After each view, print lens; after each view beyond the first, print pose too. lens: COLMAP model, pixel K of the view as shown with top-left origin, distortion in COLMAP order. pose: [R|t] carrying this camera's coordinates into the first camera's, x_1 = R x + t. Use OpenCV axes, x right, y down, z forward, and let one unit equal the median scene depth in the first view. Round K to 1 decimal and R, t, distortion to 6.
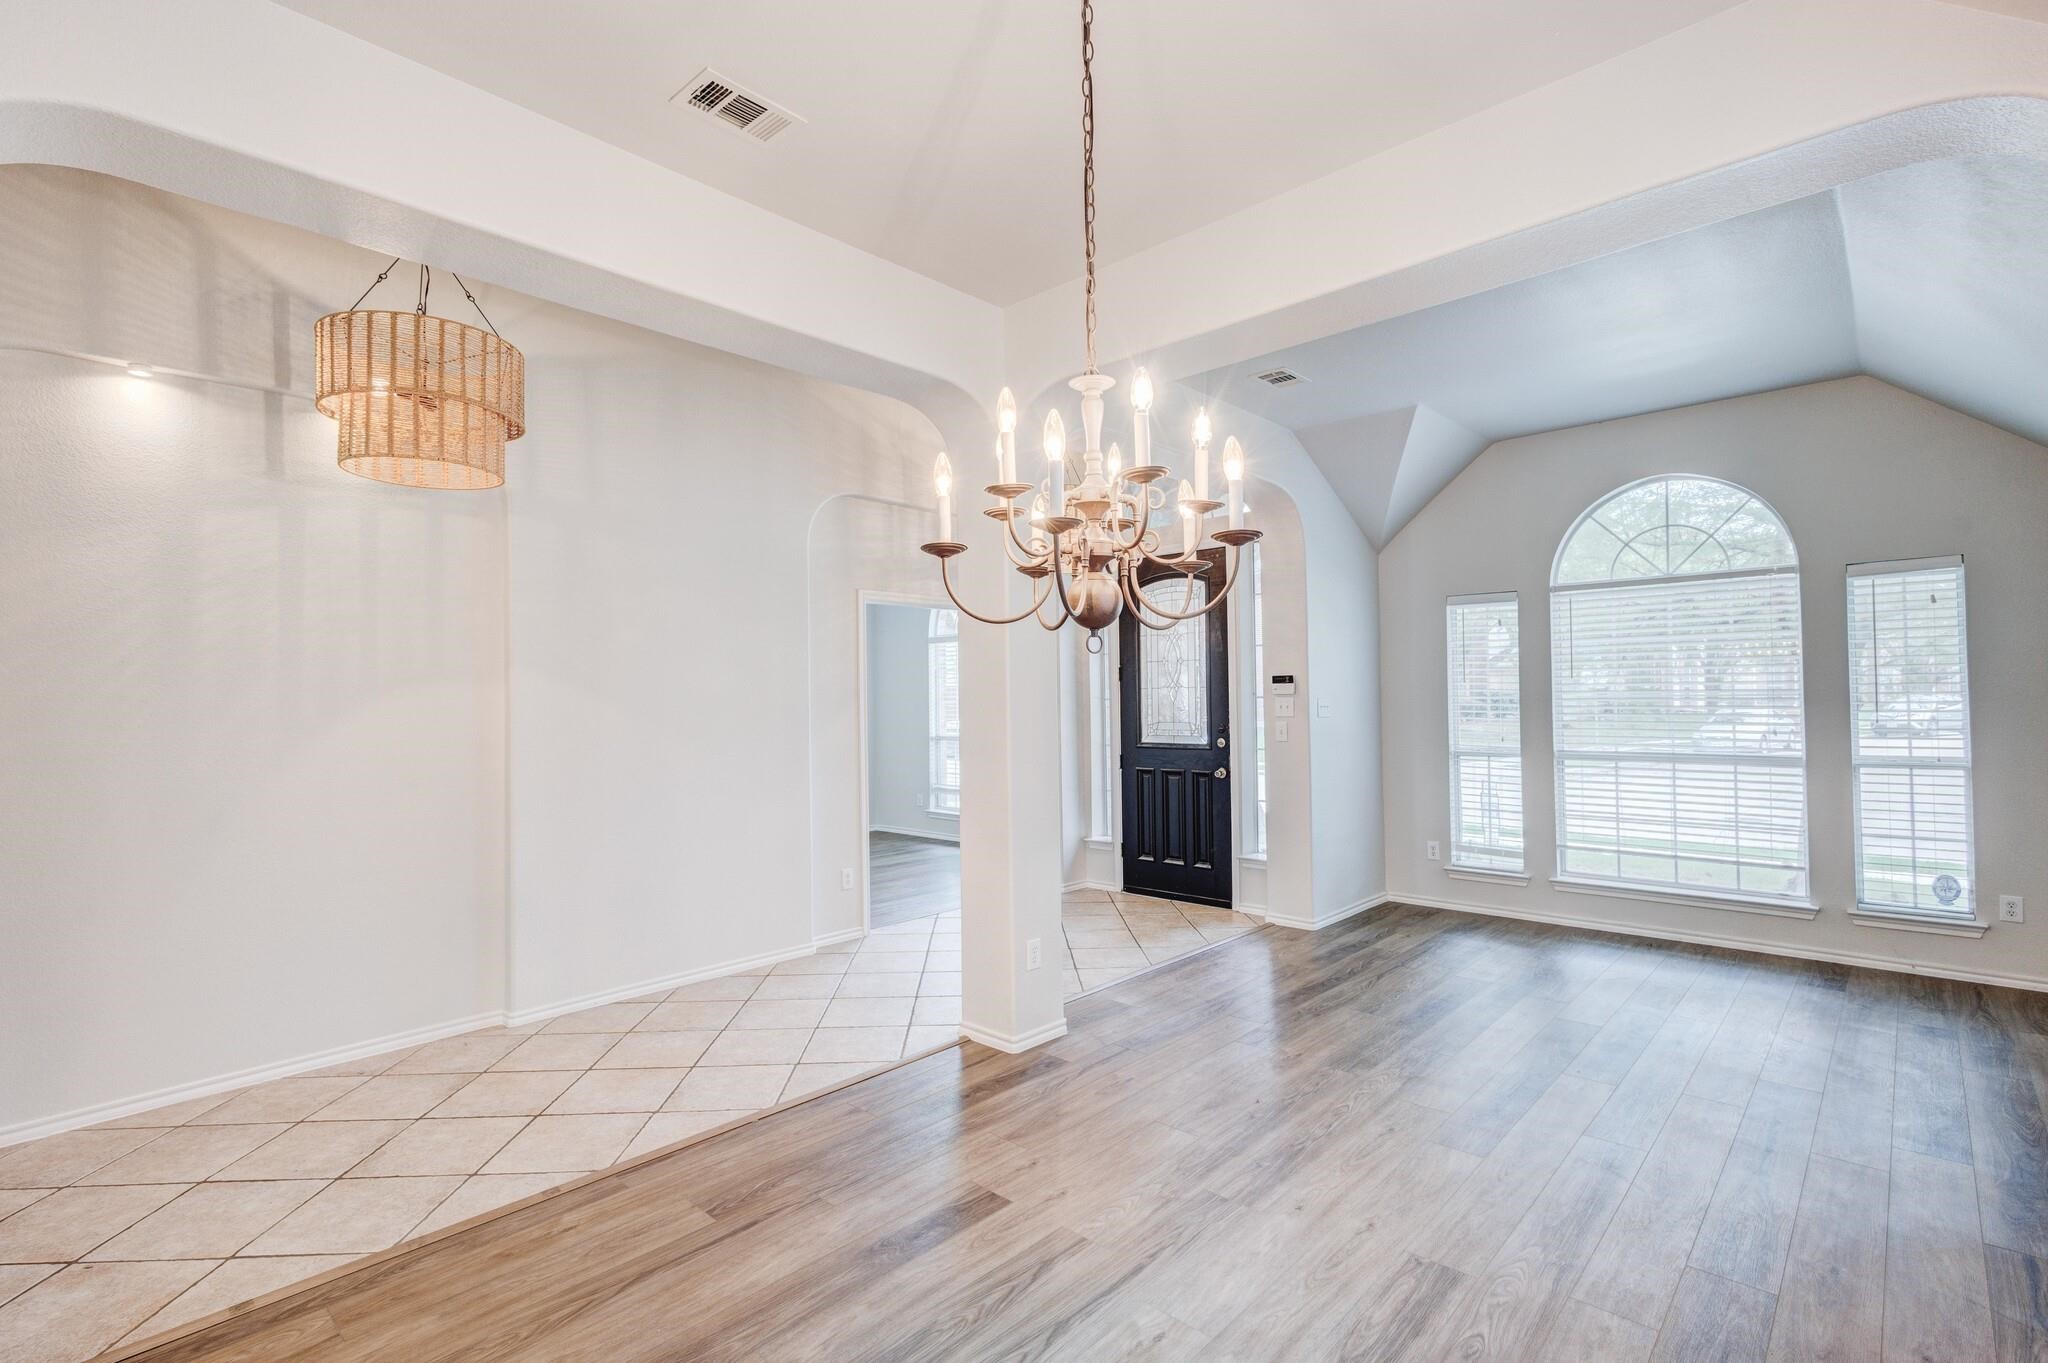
lens RADIAL K [[938.1, 0, 1022.9], [0, 938.1, 680.3], [0, 0, 1]] dist [0.011667, -0.005194]
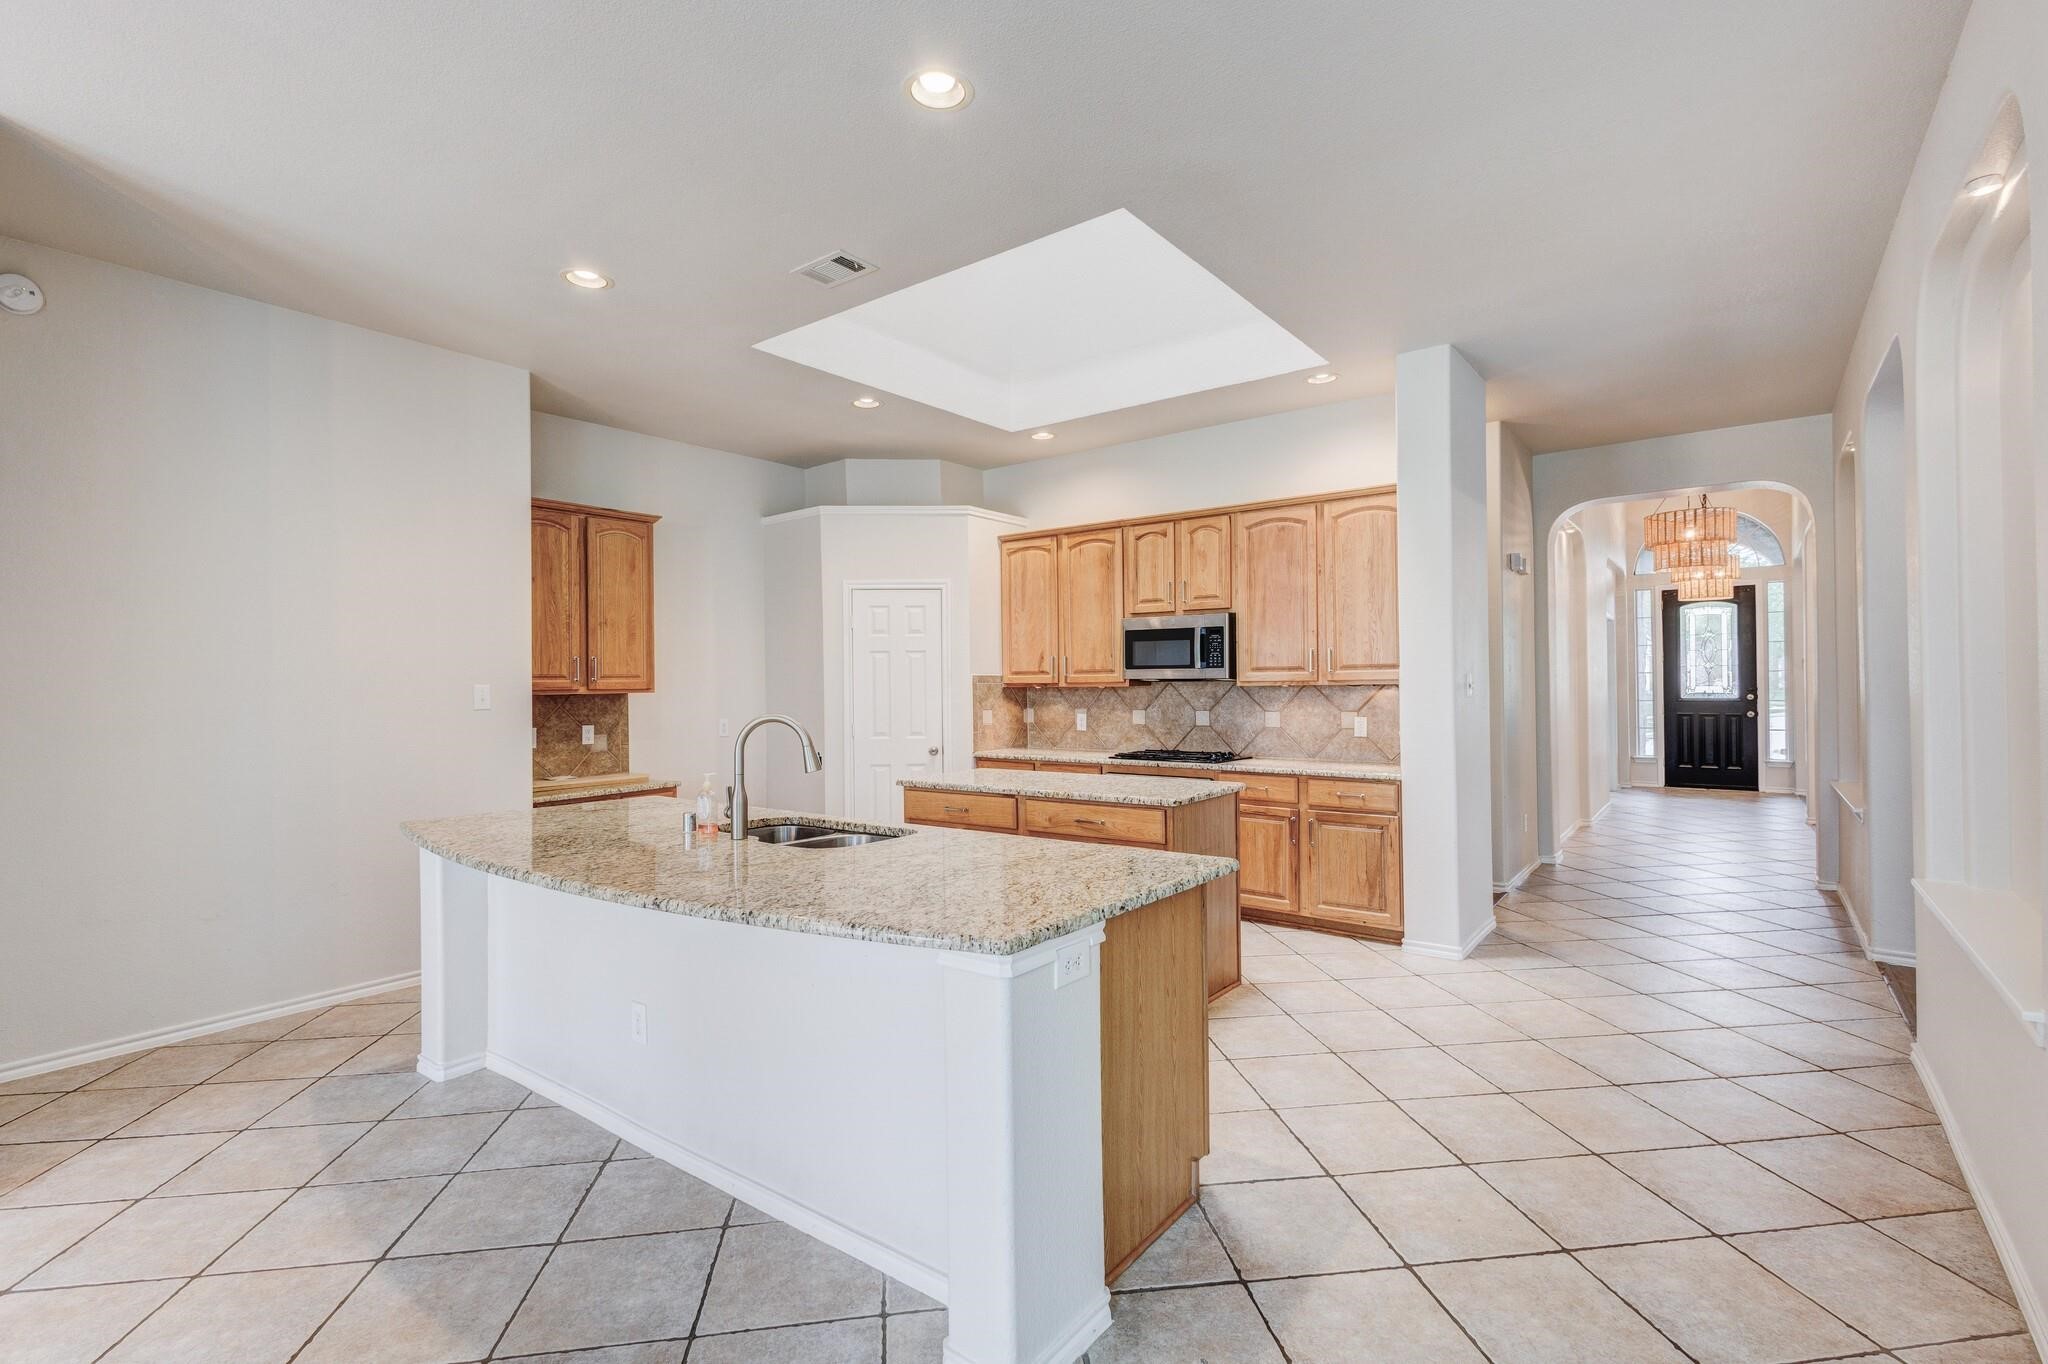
lens RADIAL K [[938.1, 0, 1022.9], [0, 938.1, 680.8], [0, 0, 1]] dist [0.011667, -0.005194]
pose [[0.994677, 0.003450, 0.102980, -1.351399], [-0.004855, 0.999898, 0.013397, 0.020246], [-0.102923, -0.013826, 0.994593, -0.619869]]
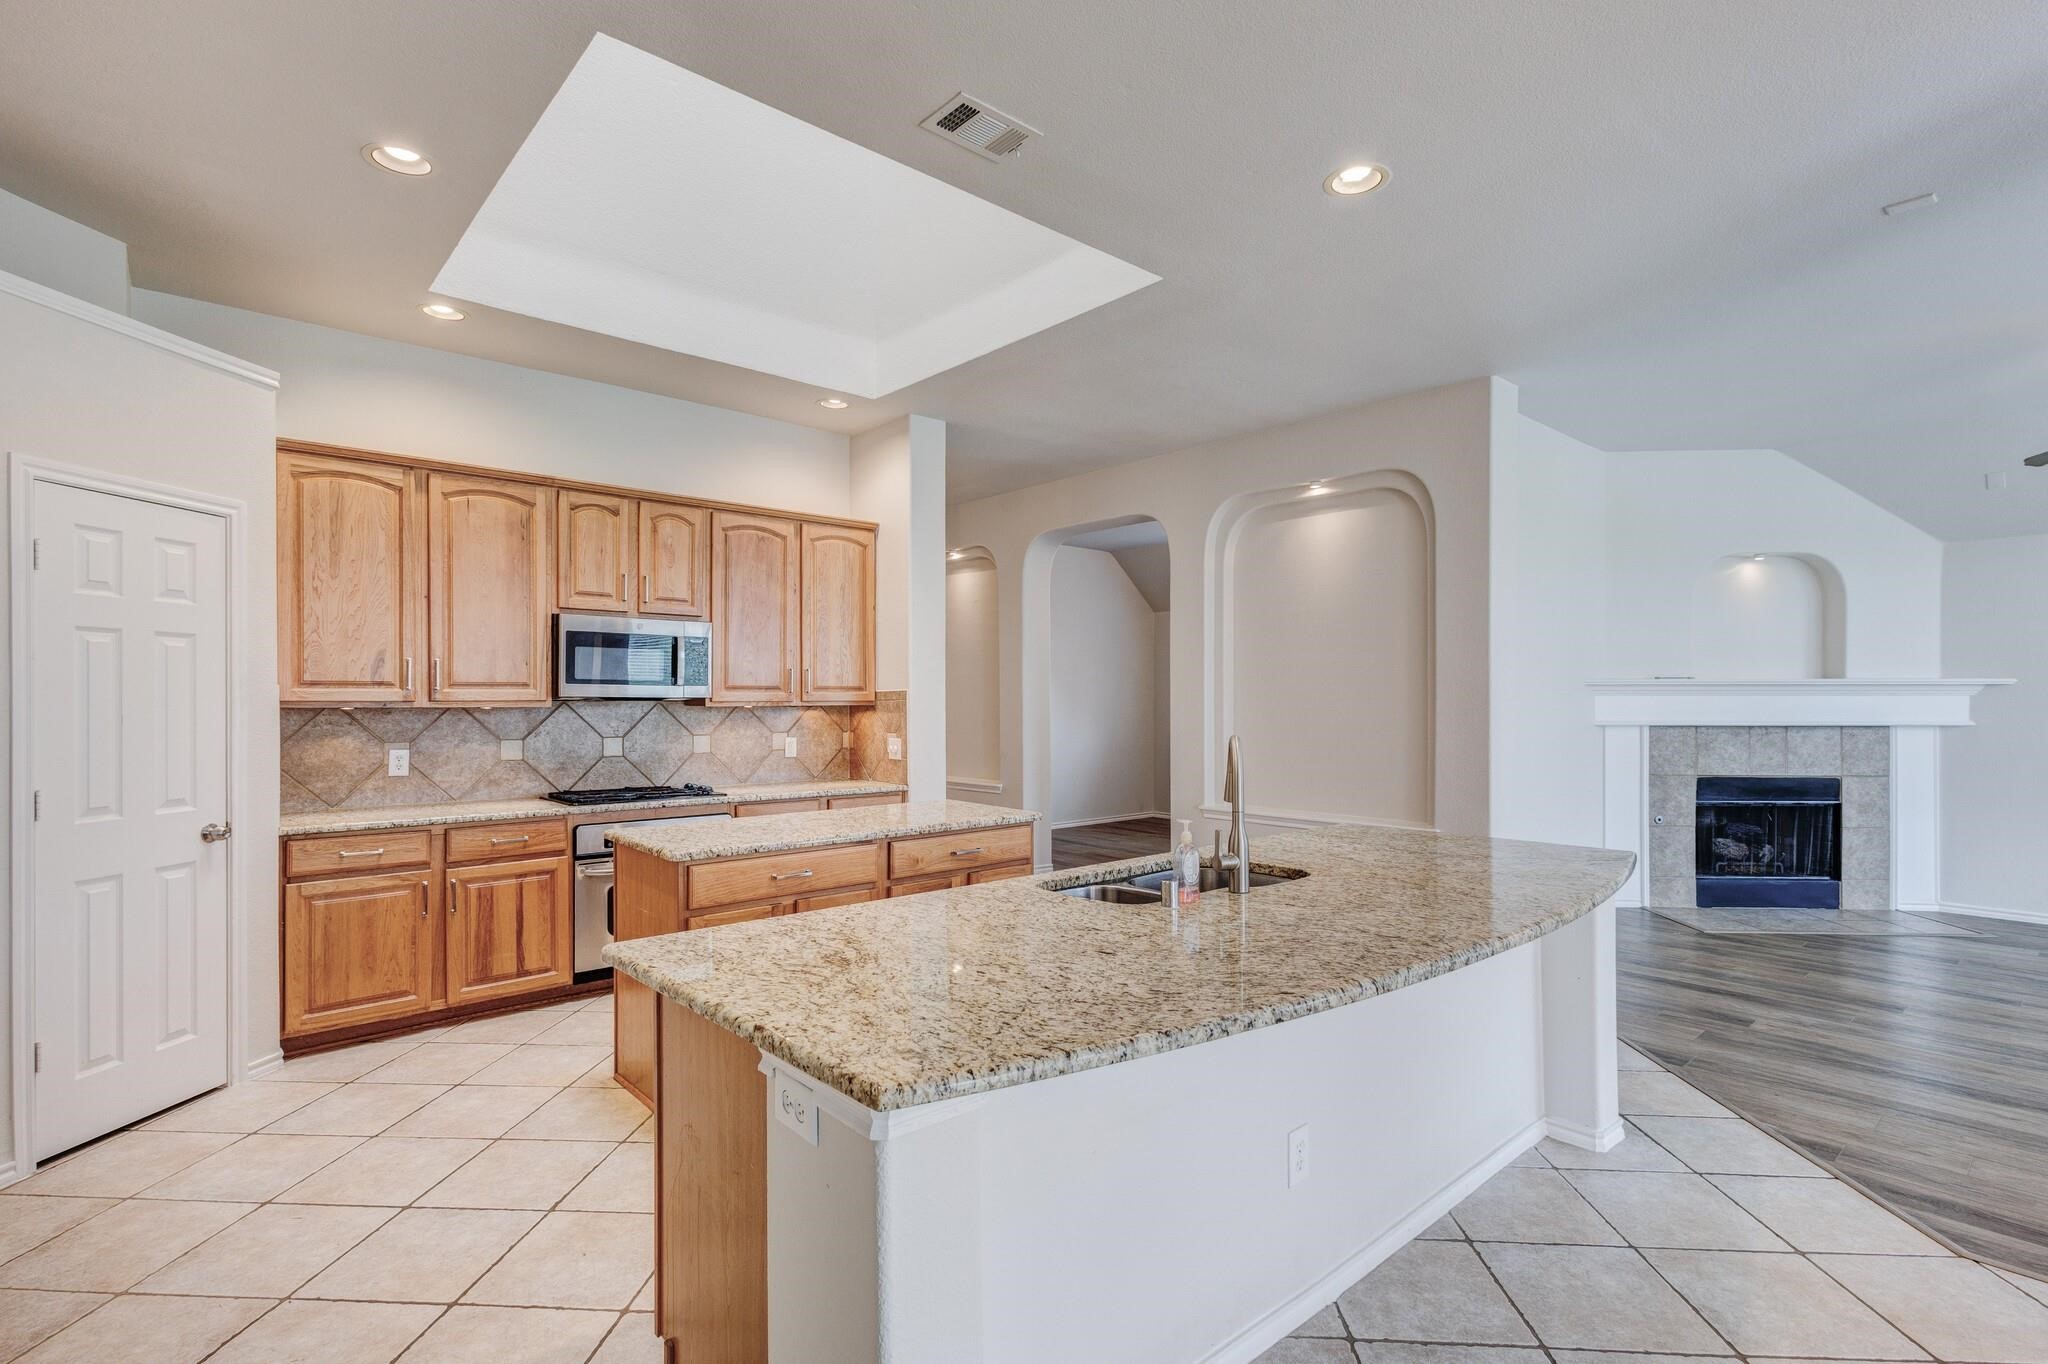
lens RADIAL K [[972.1, 0, 1032.3], [0, 972.1, 696.2], [0, 0, 1]] dist [0.008976, 0.000084]
pose [[0.088670, 0.017037, 0.995915, -1.855557], [-0.018390, 0.999711, -0.015464, 0.035607], [-0.995891, -0.016944, 0.088958, -0.075407]]
